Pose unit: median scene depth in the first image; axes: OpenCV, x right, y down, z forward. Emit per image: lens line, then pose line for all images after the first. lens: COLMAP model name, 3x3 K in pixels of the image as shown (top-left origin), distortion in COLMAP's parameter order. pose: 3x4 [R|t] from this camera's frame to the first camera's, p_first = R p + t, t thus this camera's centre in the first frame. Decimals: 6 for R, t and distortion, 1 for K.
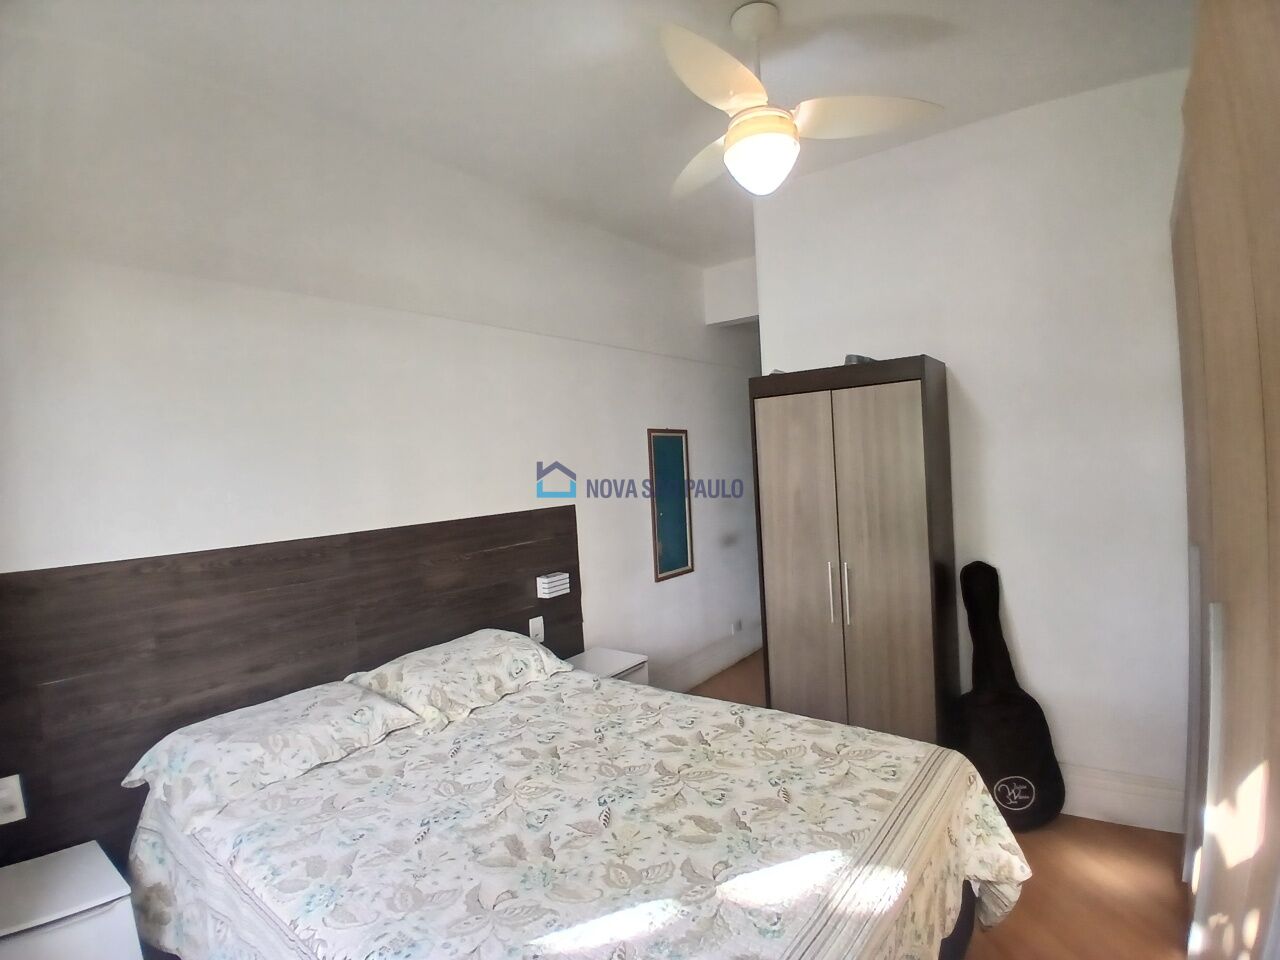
lens RADIAL K [[637.5, 0, 642.5], [0, 637.5, 480.9], [0, 0, 1]] dist [0.011408, -0.052441]
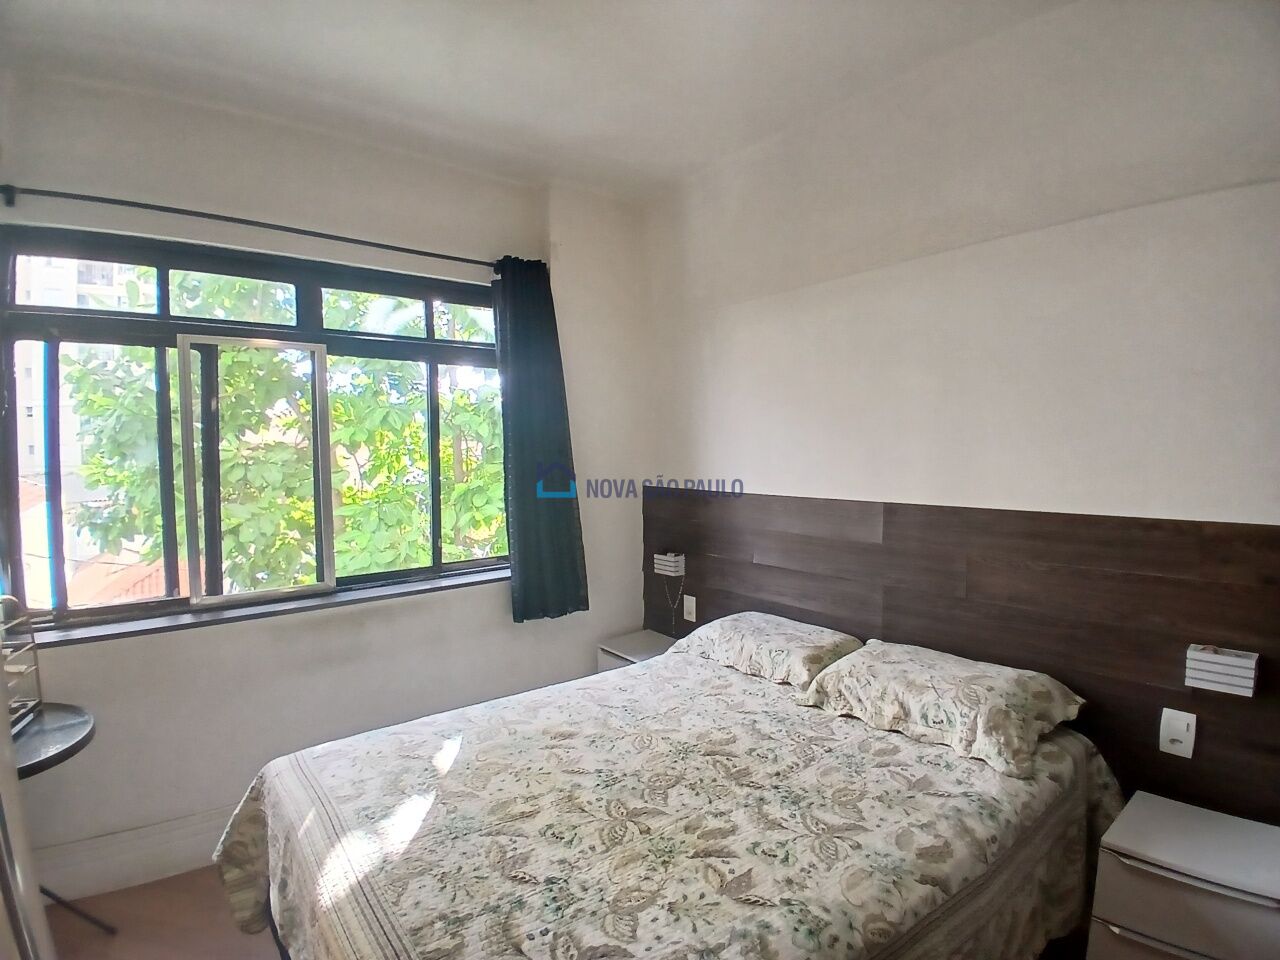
lens RADIAL K [[637.5, 0, 642.5], [0, 637.5, 480.9], [0, 0, 1]] dist [0.011408, -0.052441]
pose [[-0.243890, 0.107120, -0.963869, 0.672657], [-0.001942, 0.993825, 0.110940, -0.070680], [0.969801, 0.028929, -0.242176, 0.987796]]
